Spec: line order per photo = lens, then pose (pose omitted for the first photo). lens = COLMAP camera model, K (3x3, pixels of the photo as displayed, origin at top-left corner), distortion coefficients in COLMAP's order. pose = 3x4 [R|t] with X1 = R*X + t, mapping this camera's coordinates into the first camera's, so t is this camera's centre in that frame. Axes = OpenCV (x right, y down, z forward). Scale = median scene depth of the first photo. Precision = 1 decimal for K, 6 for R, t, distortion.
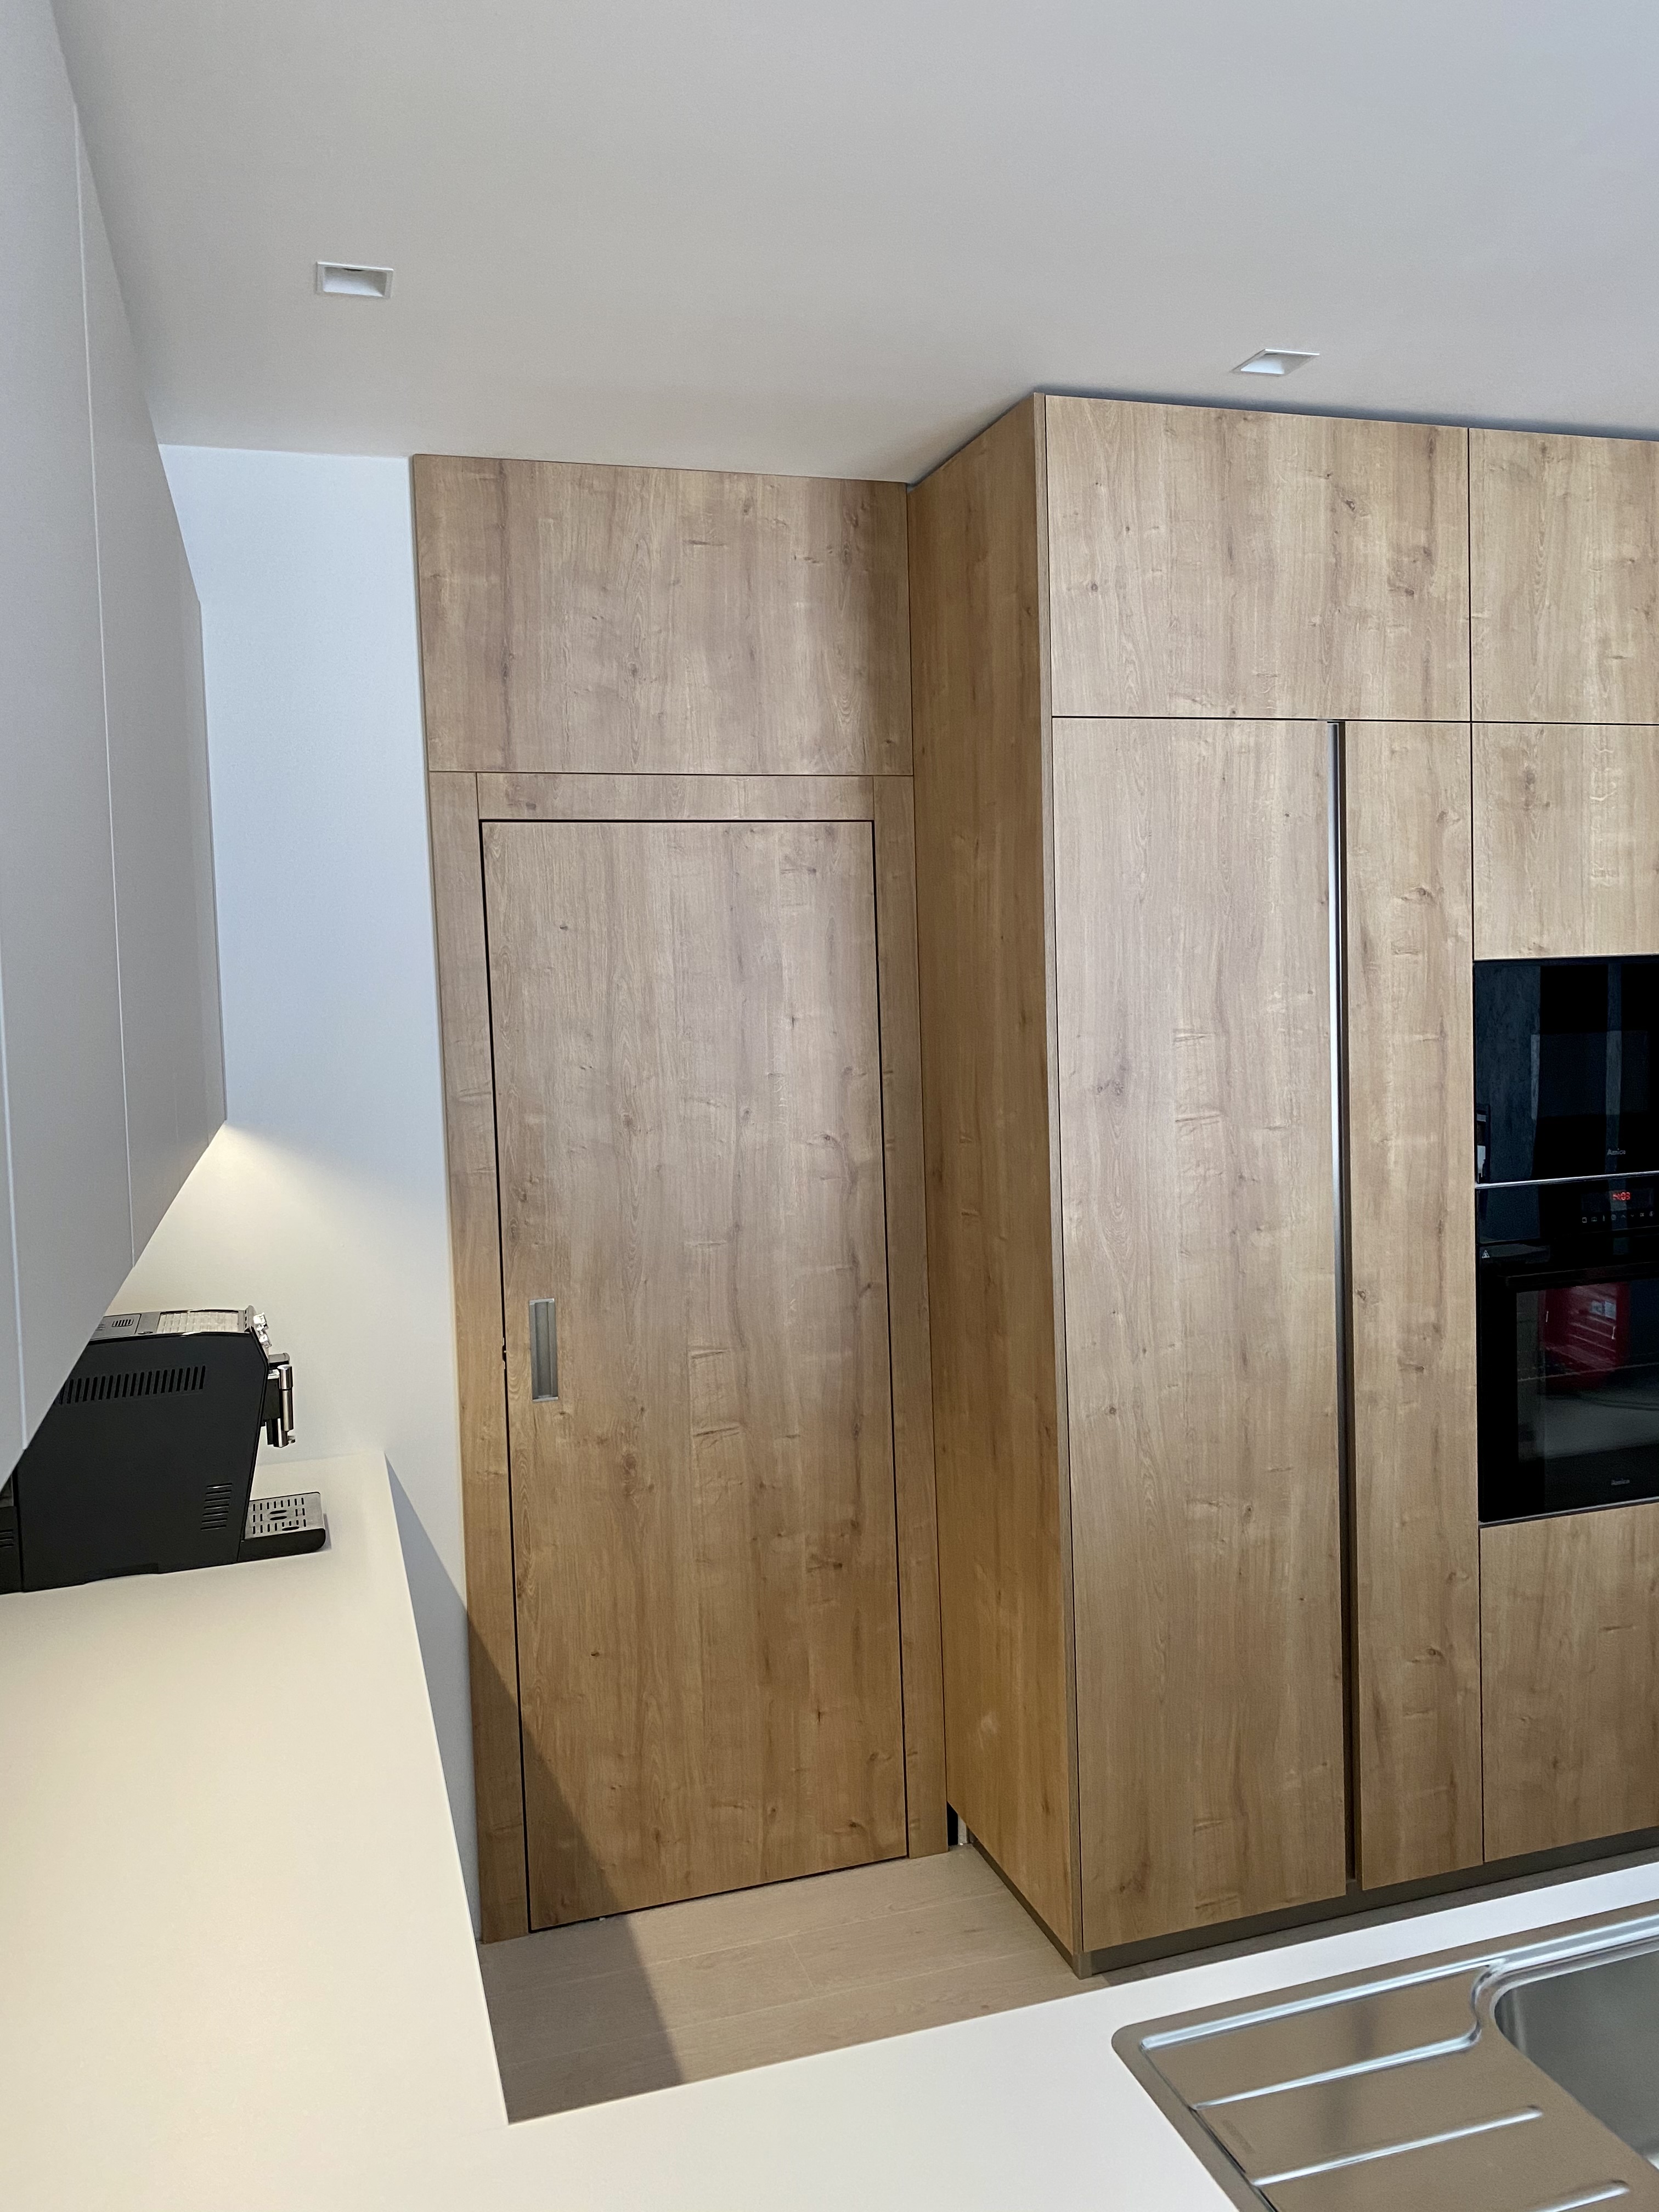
lens RADIAL K [[1673.3, 0, 809.9], [0, 1673.3, 1084.2], [0, 0, 1]] dist [0.027143, -0.011651]
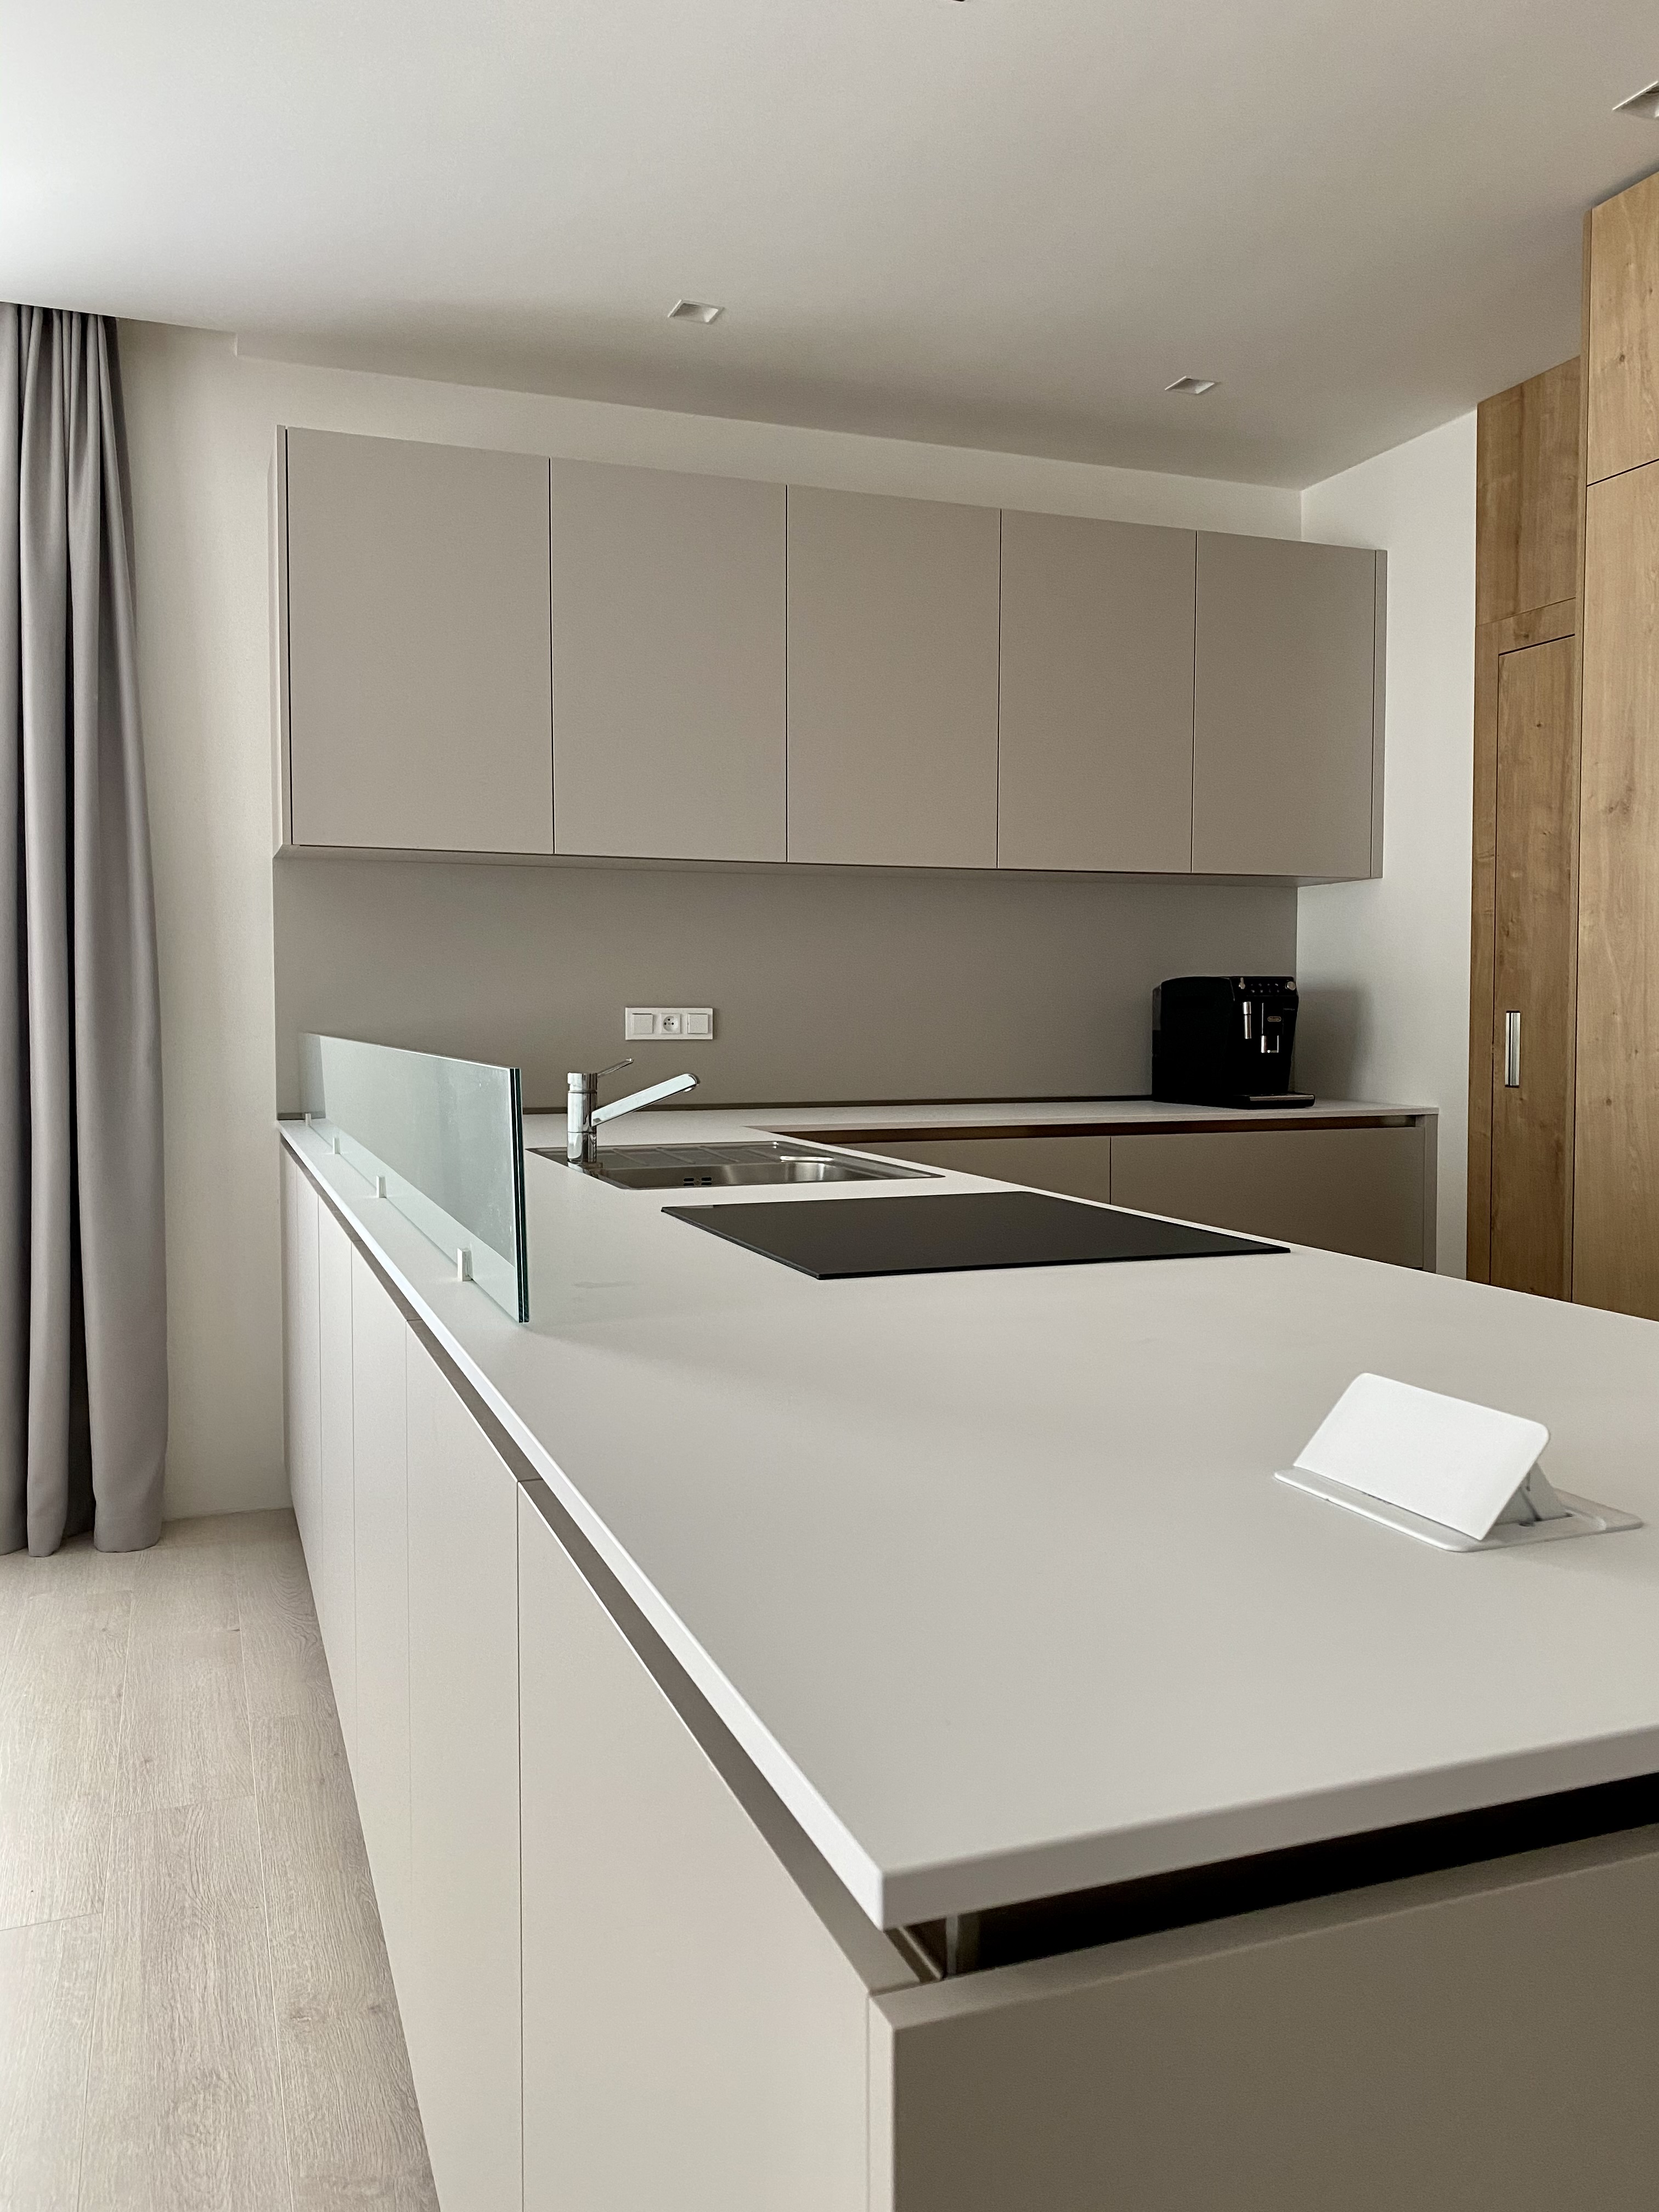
lens RADIAL K [[1673.3, 0, 844.7], [0, 1673.3, 1077.8], [0, 0, 1]] dist [0.027143, -0.011651]
pose [[0.065769, 0.076990, -0.994860, 1.197652], [-0.061444, 0.995439, 0.072973, 0.122779], [0.995941, 0.056329, 0.070199, 0.397109]]
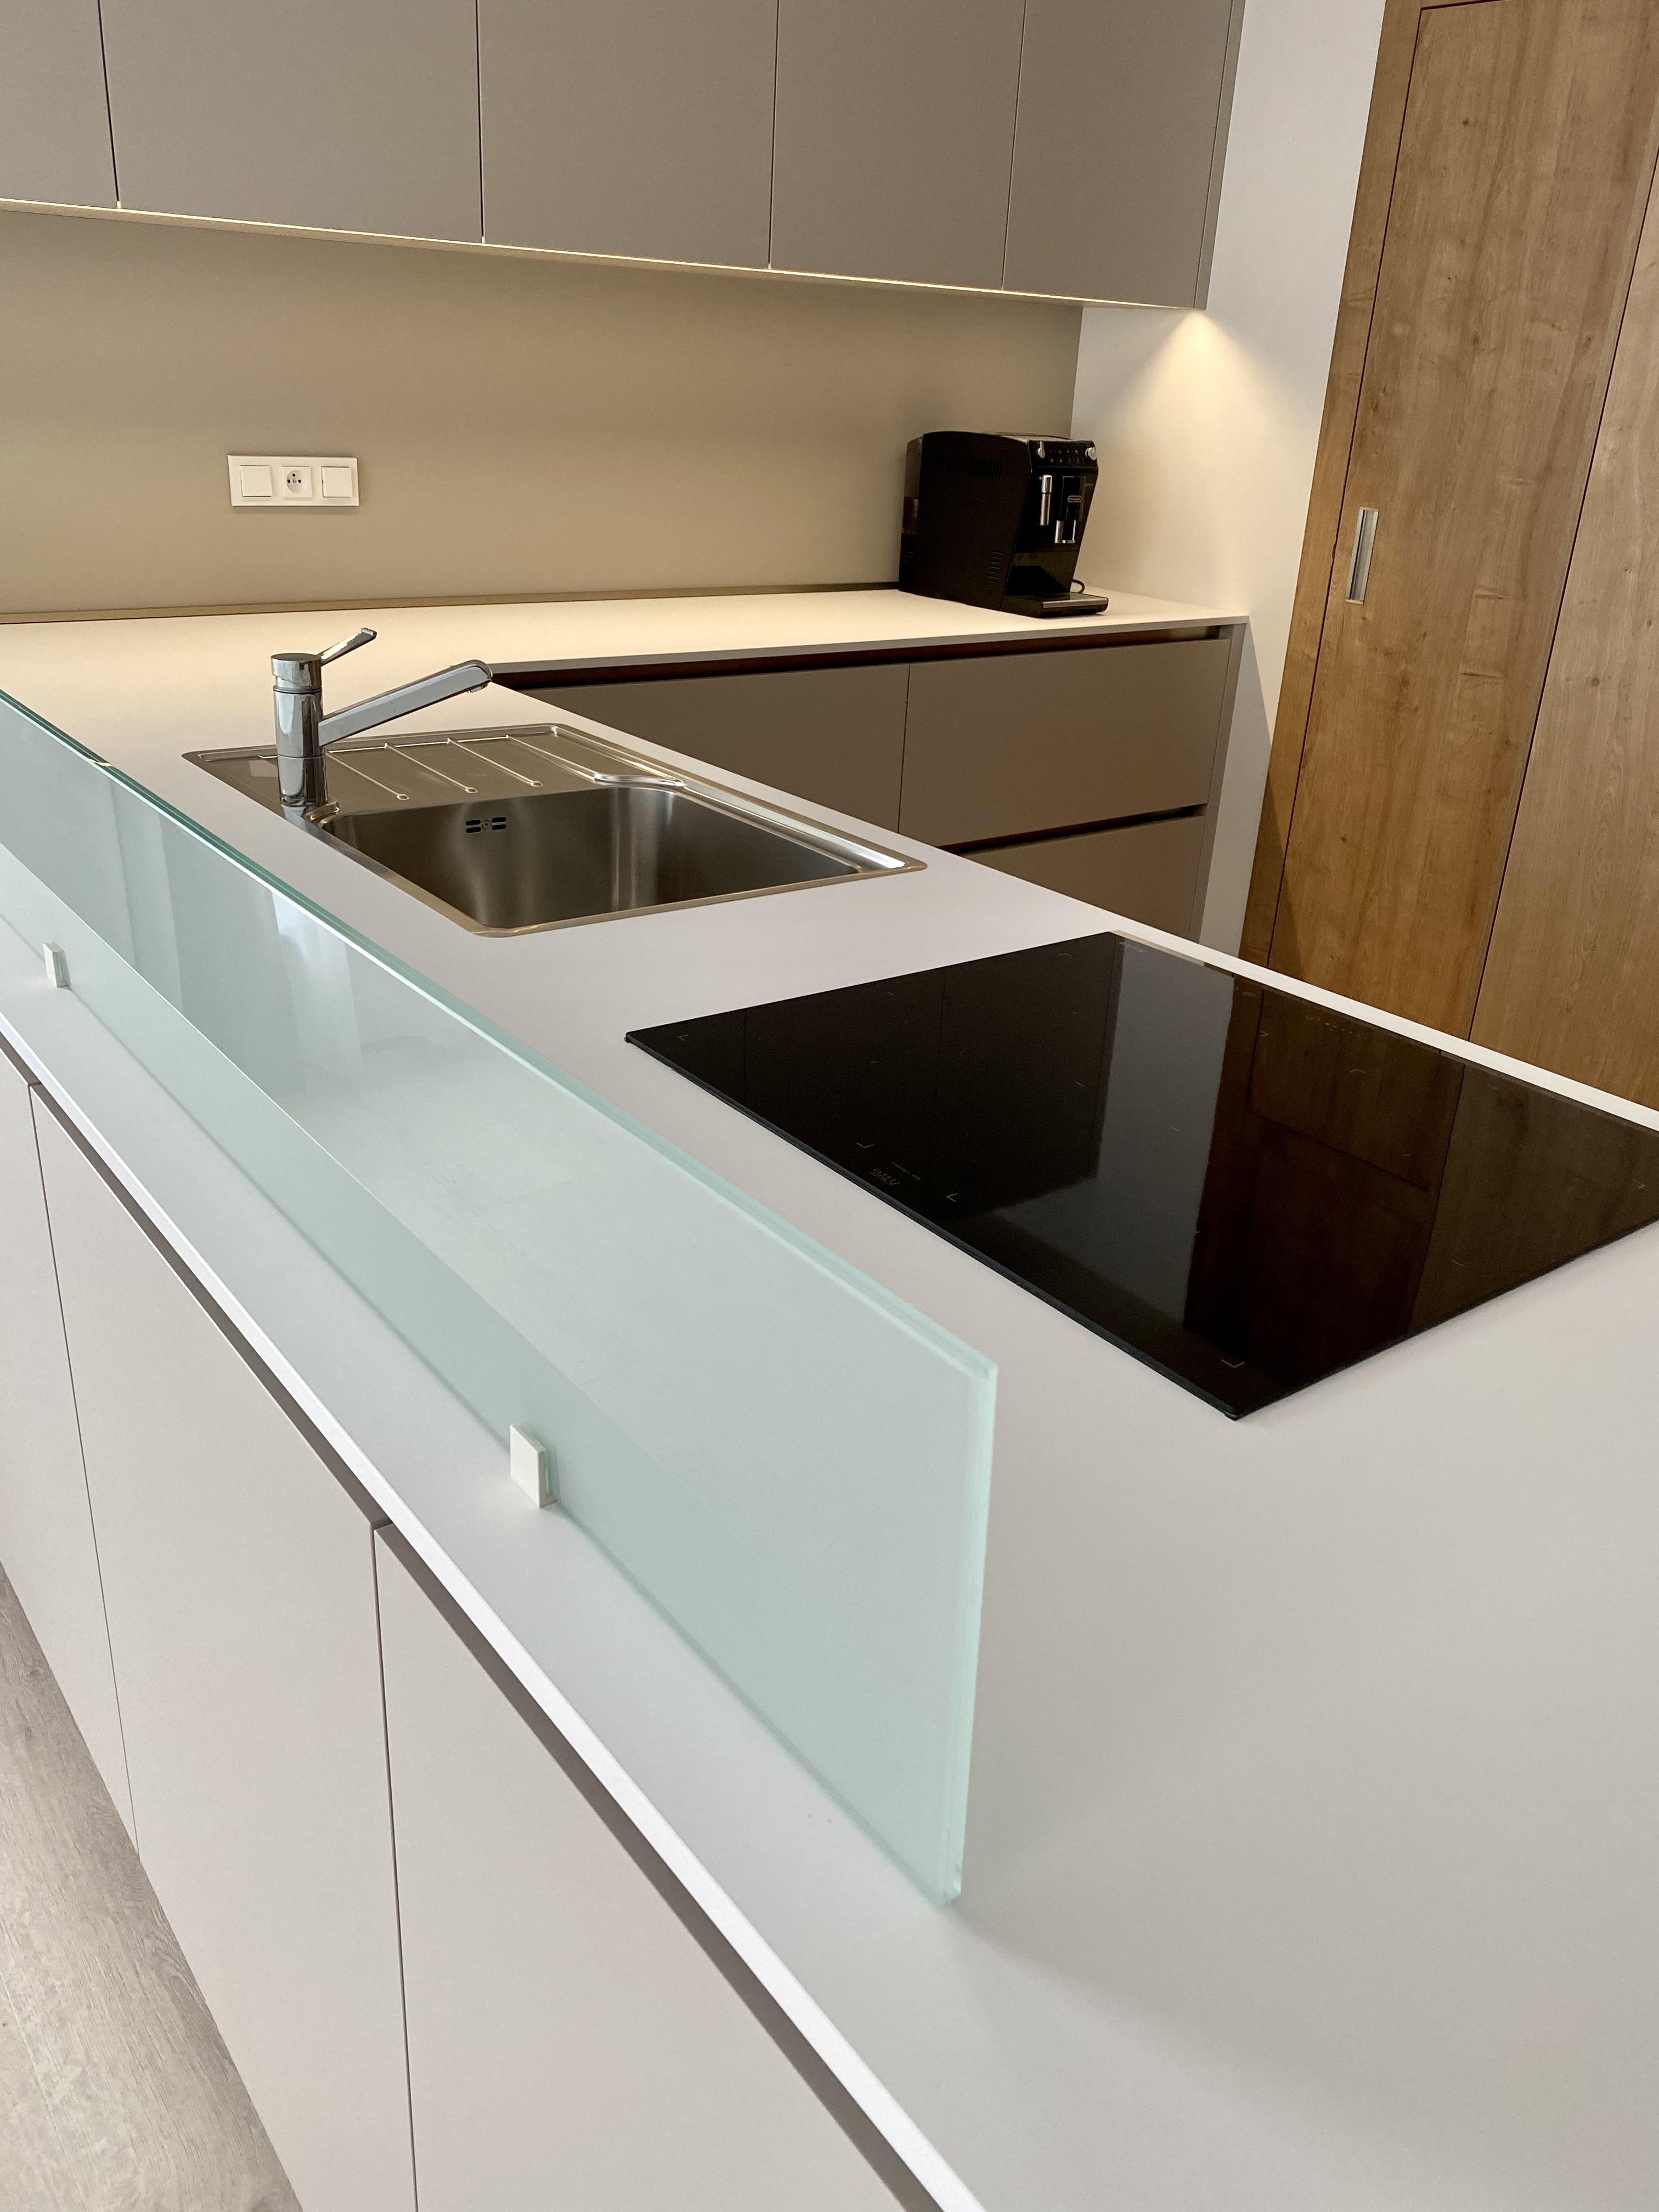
lens RADIAL K [[1673.3, 0, 853.6], [0, 1673.3, 1070.2], [0, 0, 1]] dist [0.027143, -0.011651]
pose [[0.350918, 0.413807, -0.840012, 0.852731], [-0.121669, 0.909604, 0.397261, 0.069343], [0.928468, -0.037203, 0.369544, 0.267698]]
